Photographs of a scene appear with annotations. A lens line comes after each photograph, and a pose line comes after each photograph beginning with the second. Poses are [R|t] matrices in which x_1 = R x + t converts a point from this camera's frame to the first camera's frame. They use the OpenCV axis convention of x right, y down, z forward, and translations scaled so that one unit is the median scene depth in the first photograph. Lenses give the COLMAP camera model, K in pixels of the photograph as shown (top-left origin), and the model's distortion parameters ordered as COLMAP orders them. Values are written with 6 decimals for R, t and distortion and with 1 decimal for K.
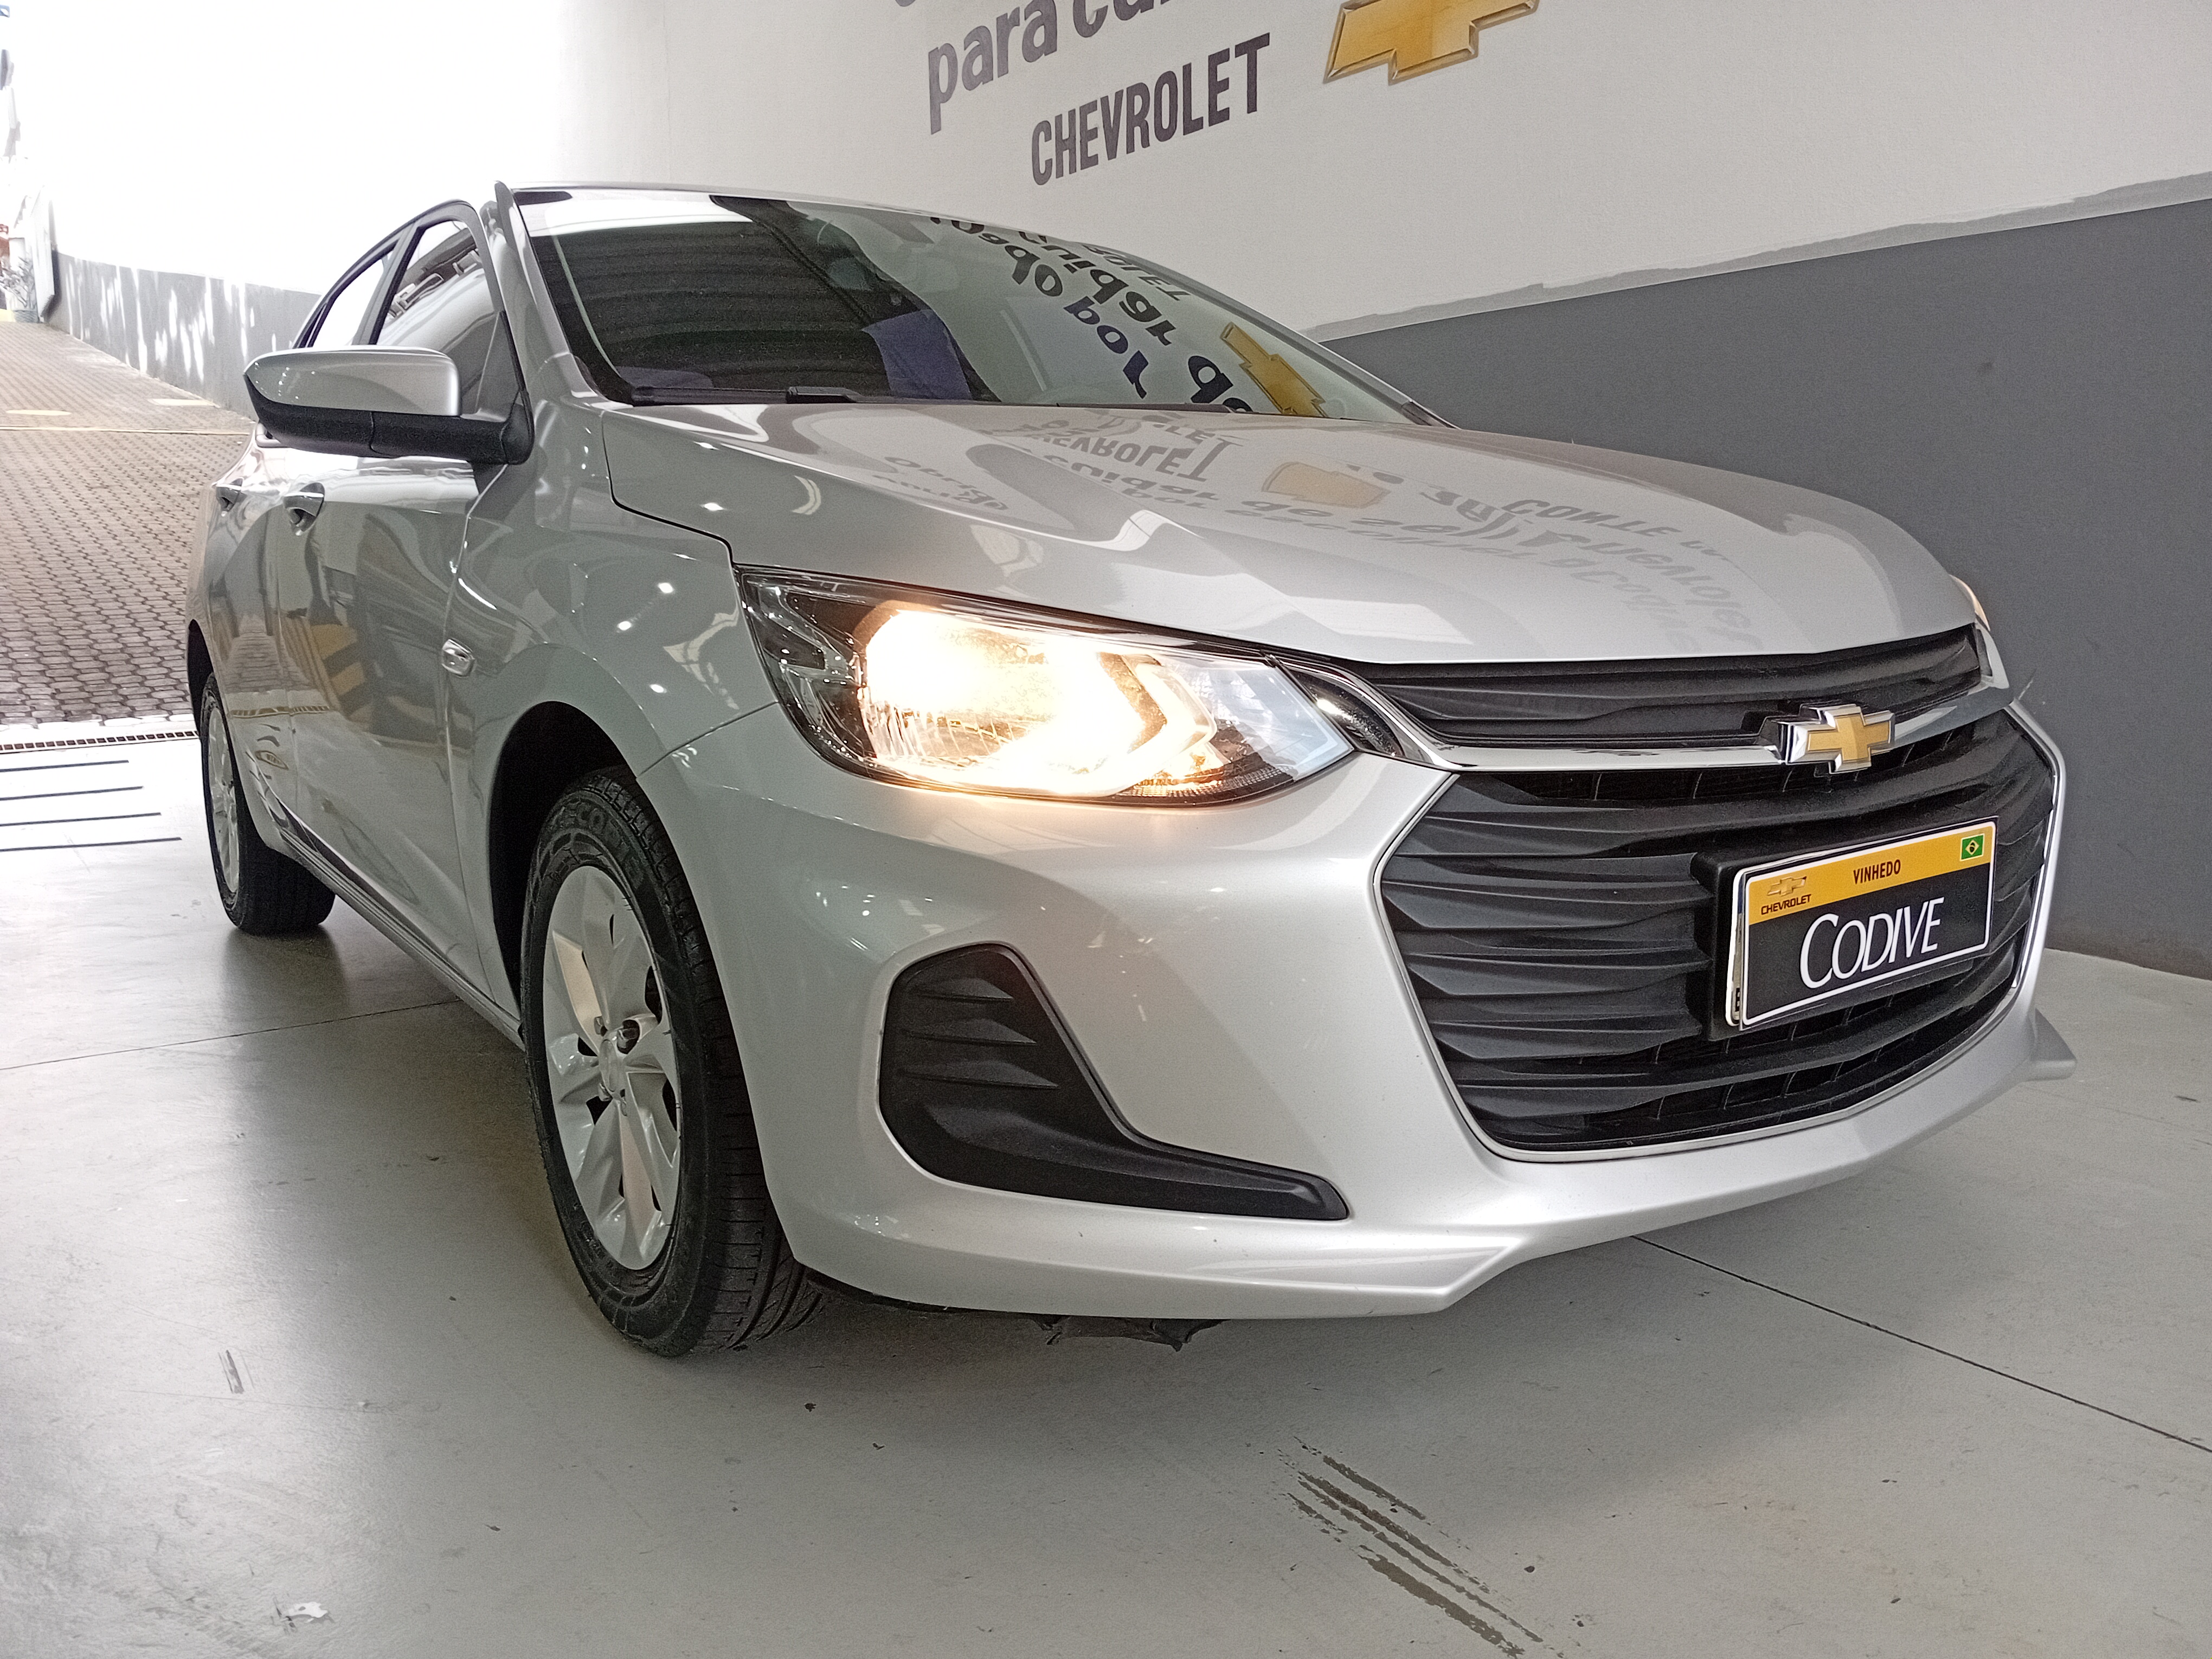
lens RADIAL K [[1730.9, 0, 990.2], [0, 1730.9, 832.0], [0, 0, 1]] dist [0.005867, 0.001308]
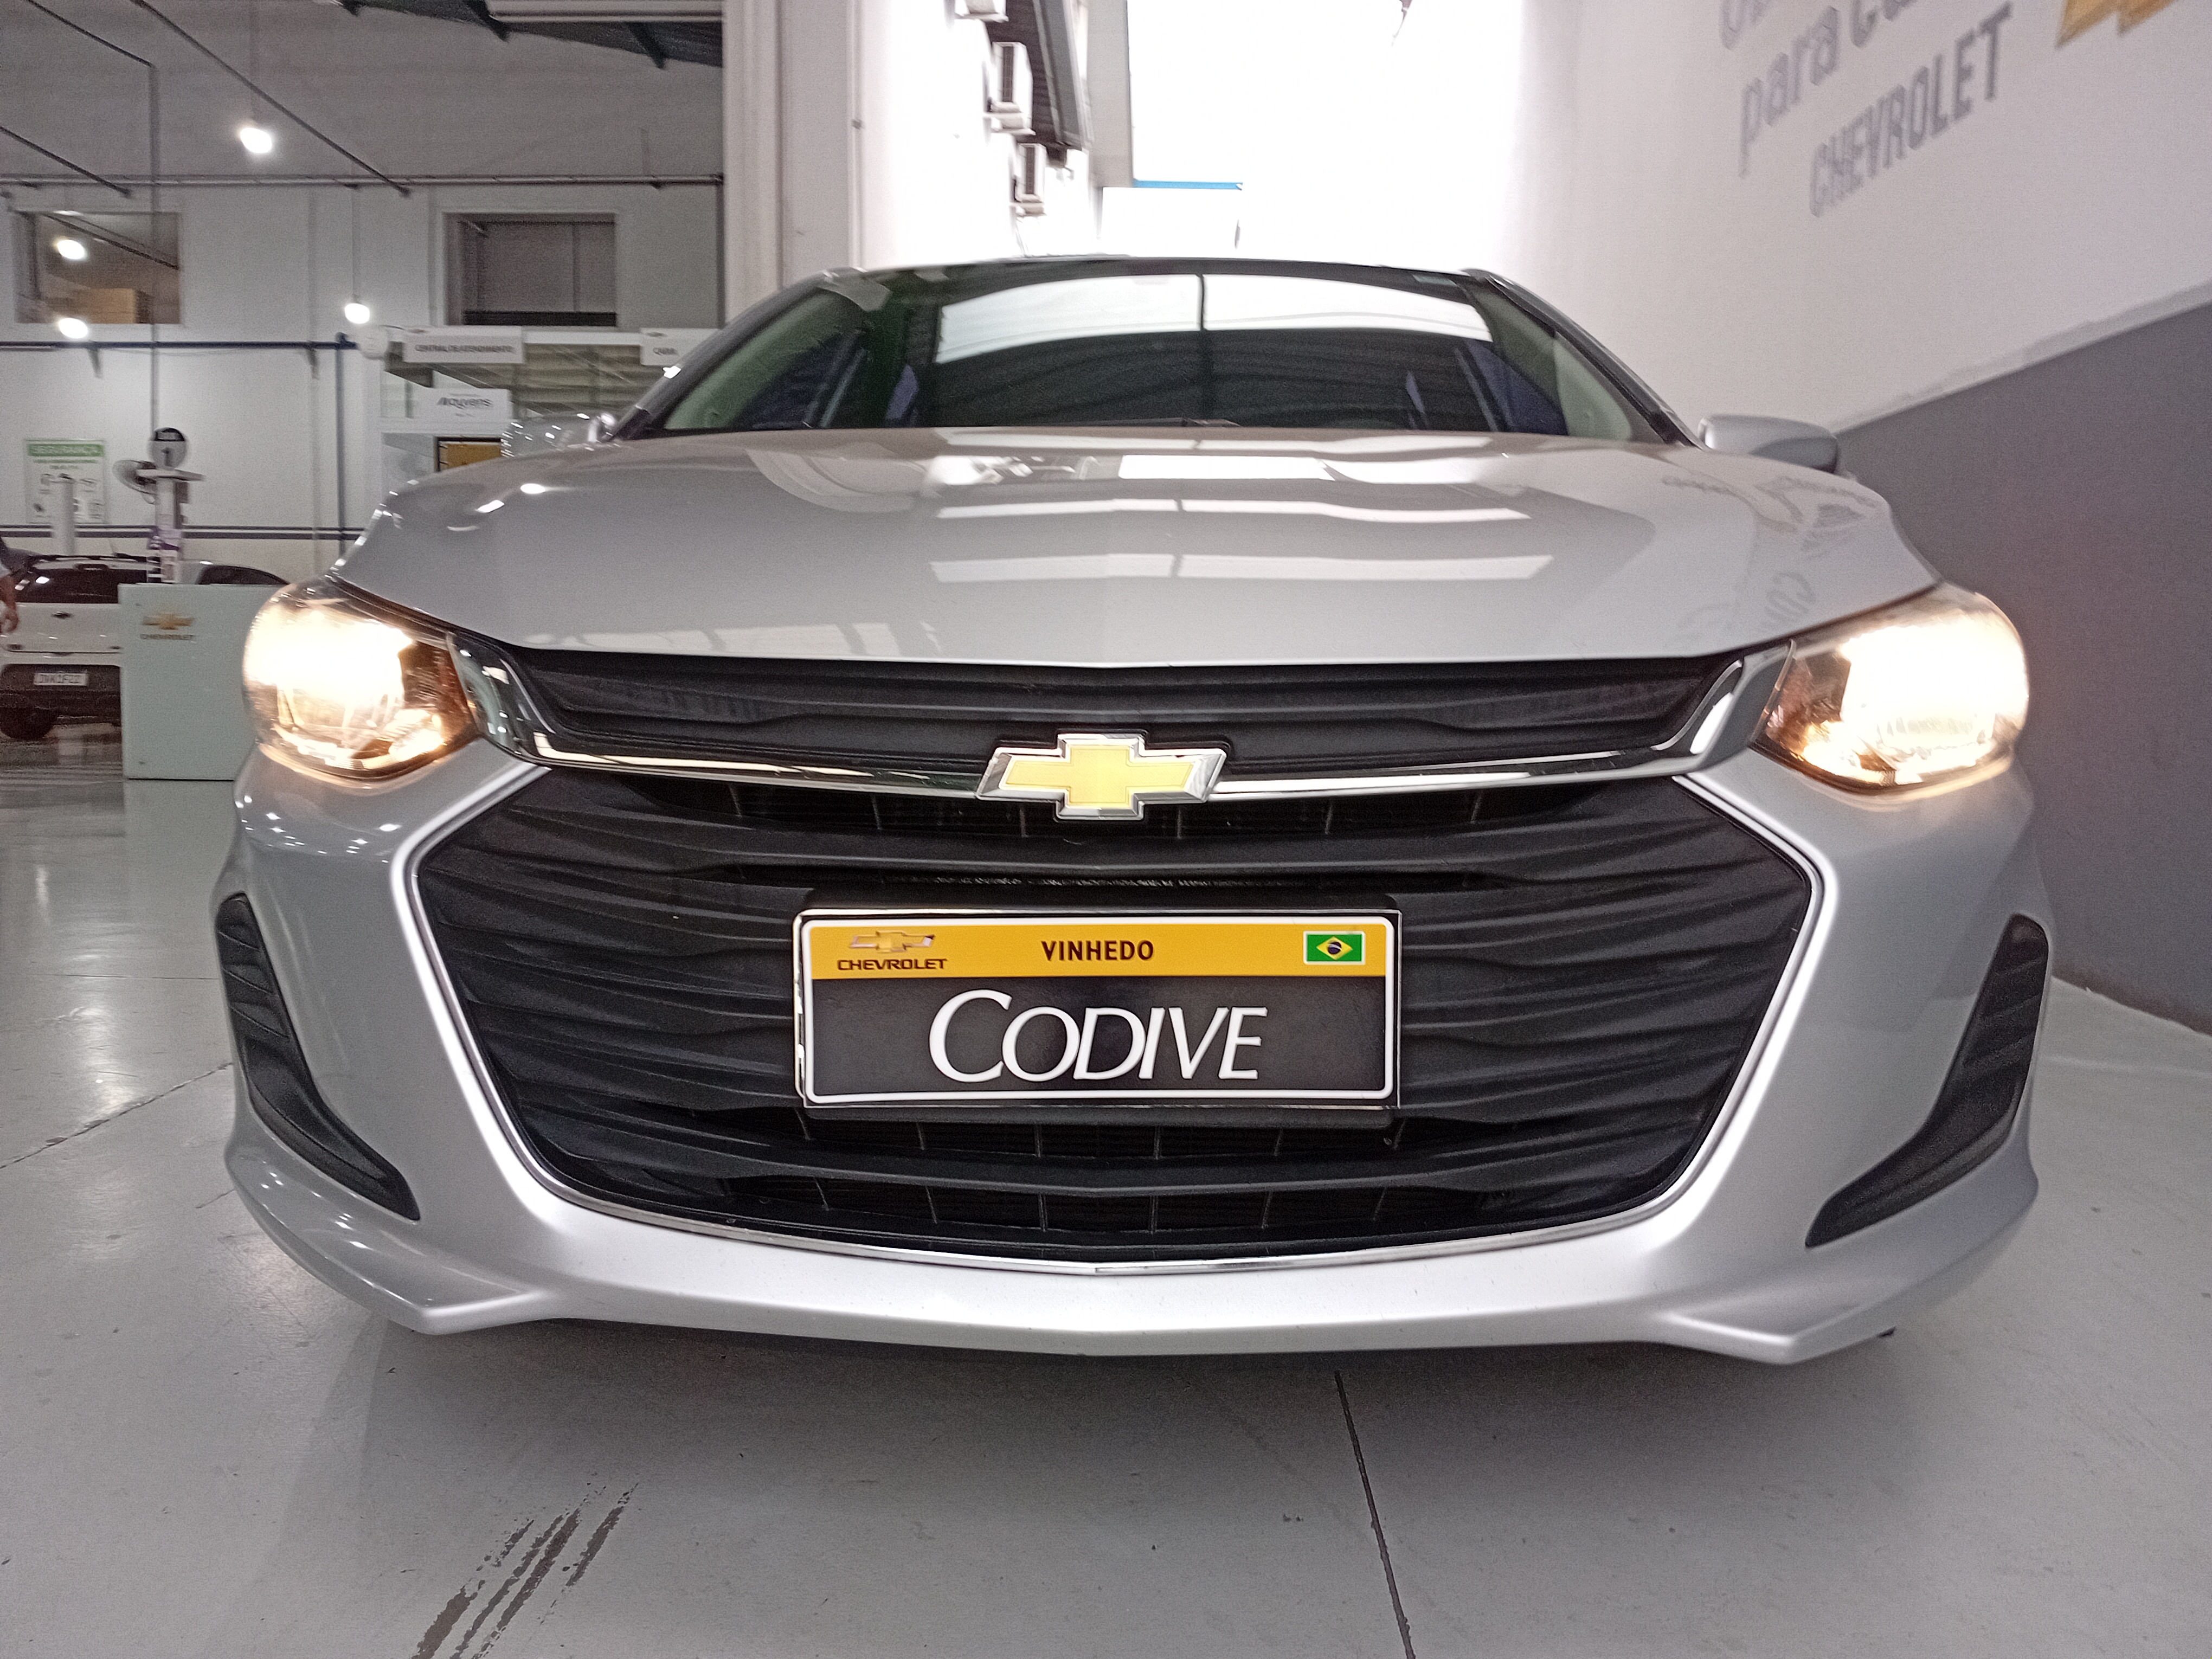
lens RADIAL K [[1713.4, 0, 1107.5], [0, 1713.4, 765.3], [0, 0, 1]] dist [-0.005038, -0.007678]
pose [[0.798136, 0.061195, -0.599362, 0.927226], [-0.114674, 0.992072, -0.051414, -0.019457], [0.591464, 0.109767, 0.798825, 0.370929]]
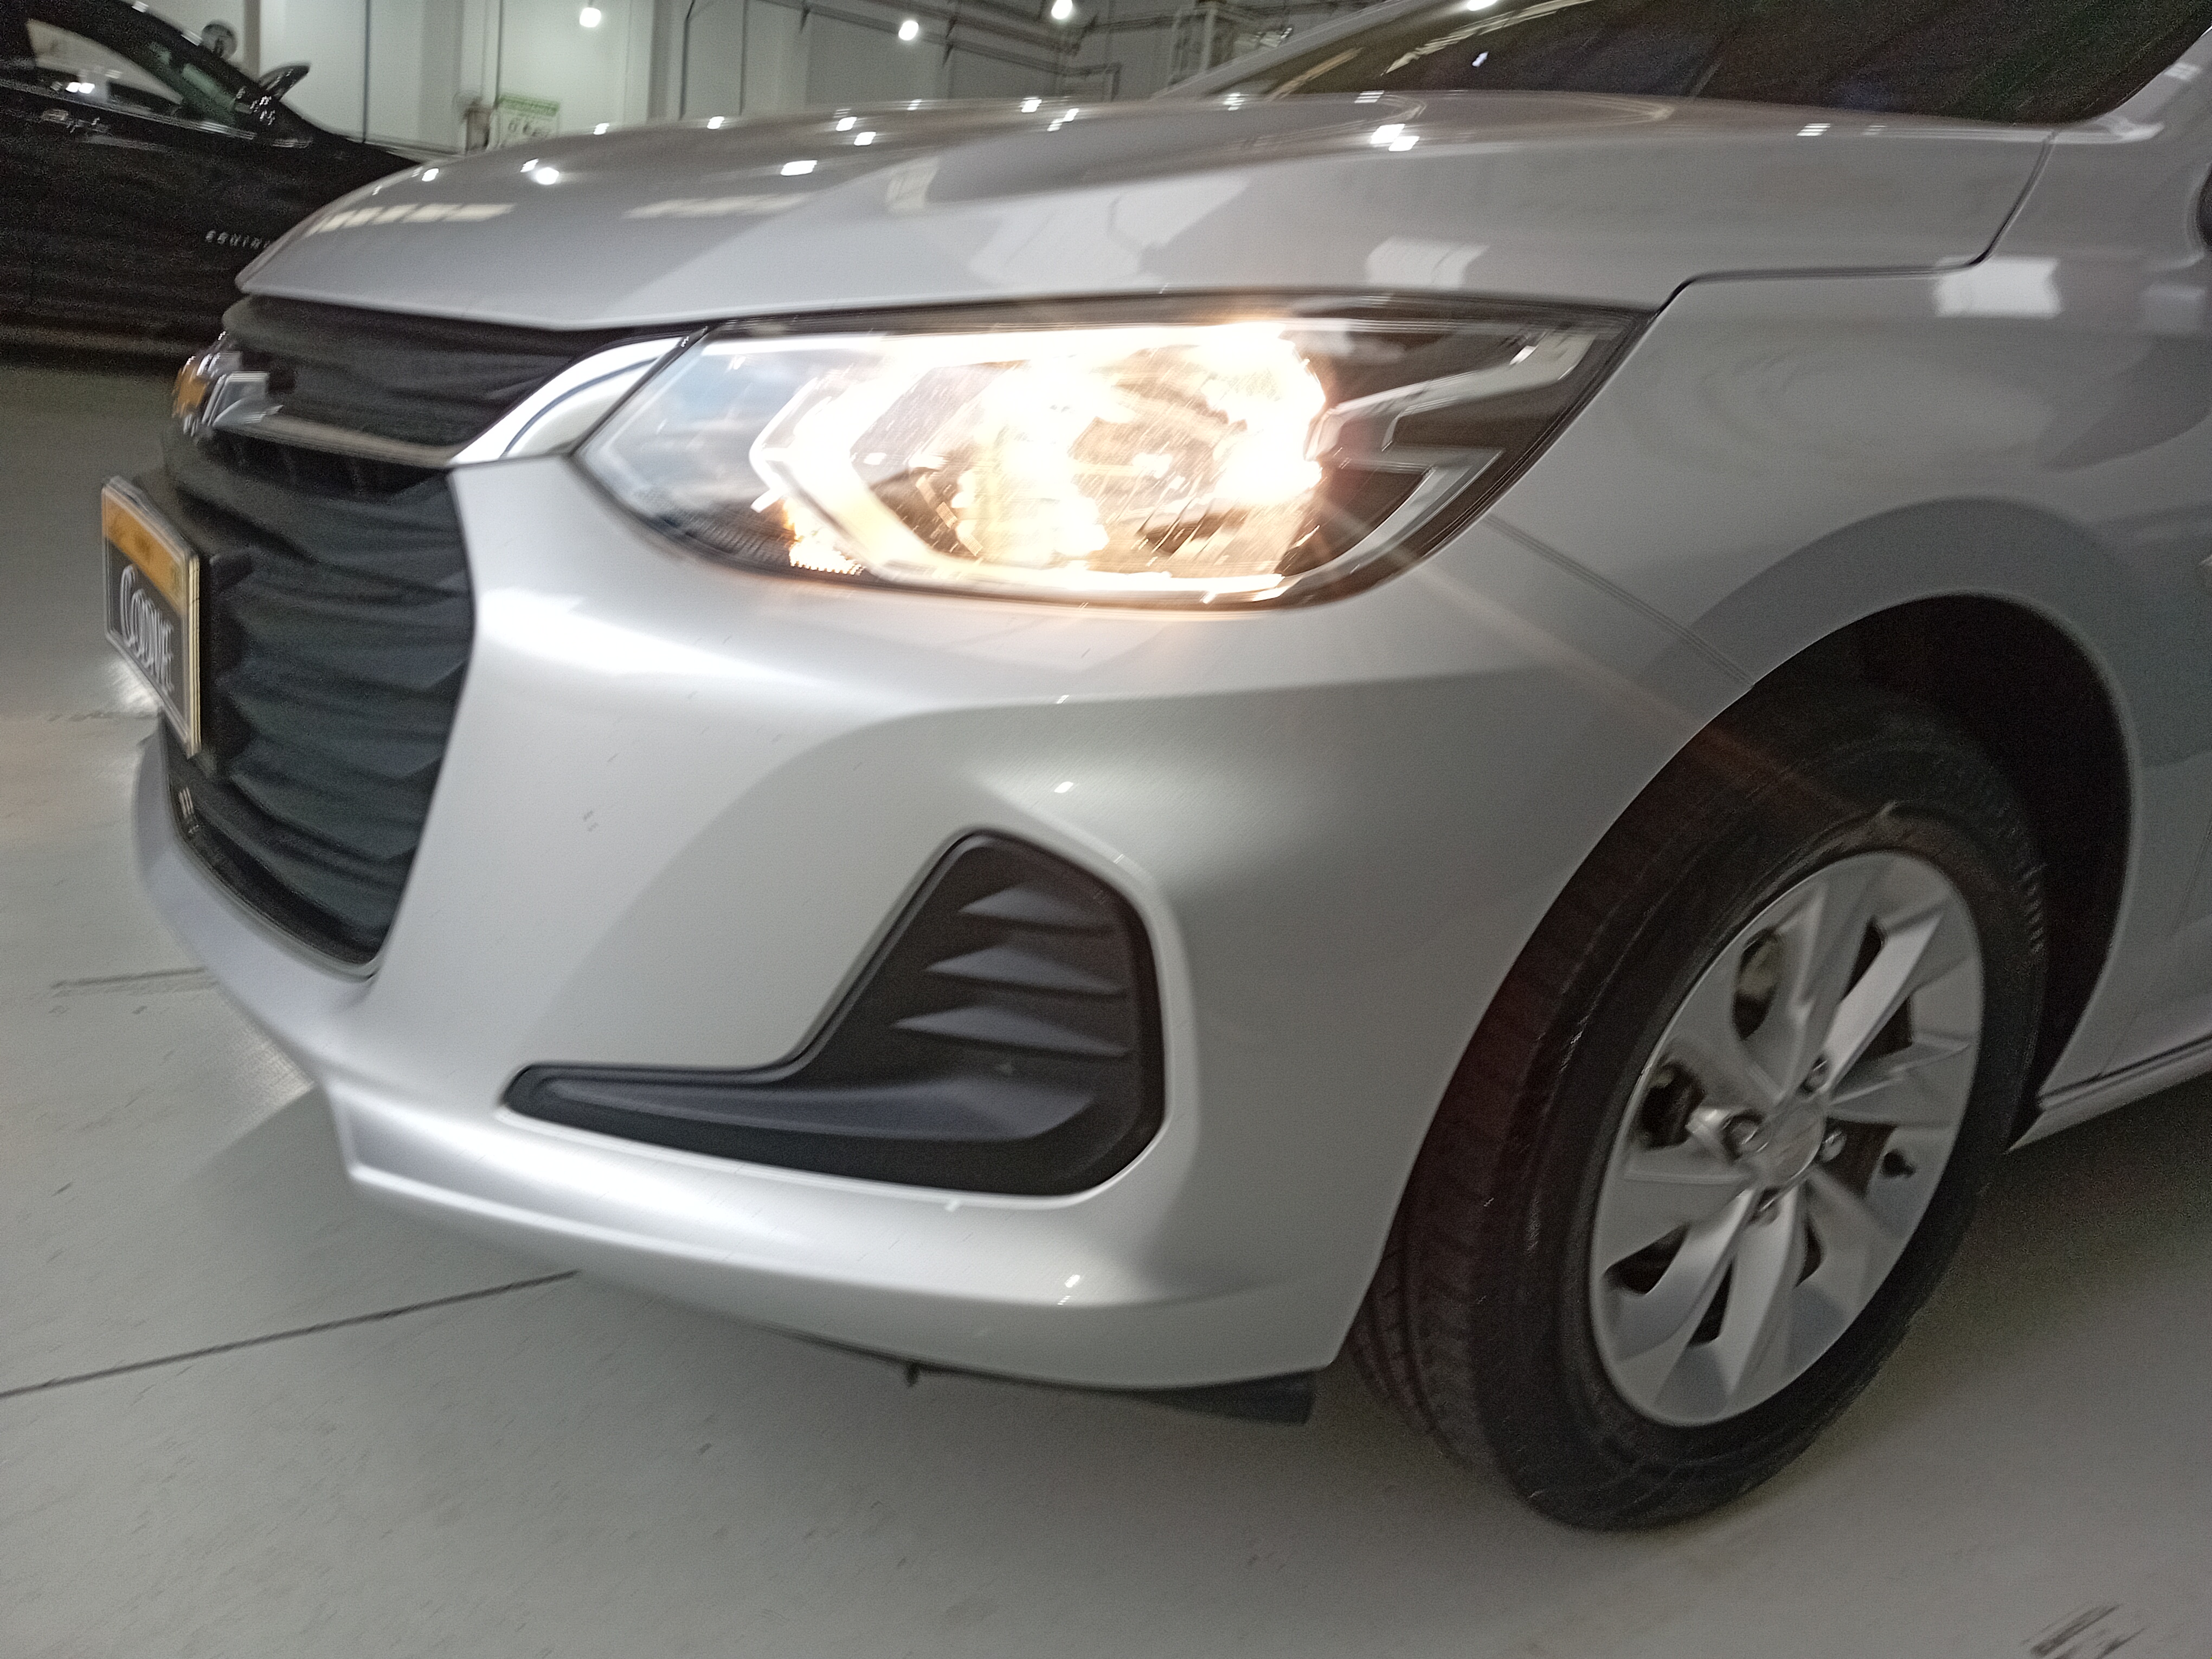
lens RADIAL K [[1656.5, 0, 1106.0], [0, 1656.5, 829.5], [0, 0, 1]] dist [-0.006573, -0.004501]
pose [[0.031384, 0.302971, -0.952483, 1.269851], [-0.278523, 0.917857, 0.282779, -0.197505], [0.959917, 0.256414, 0.113190, 1.331749]]
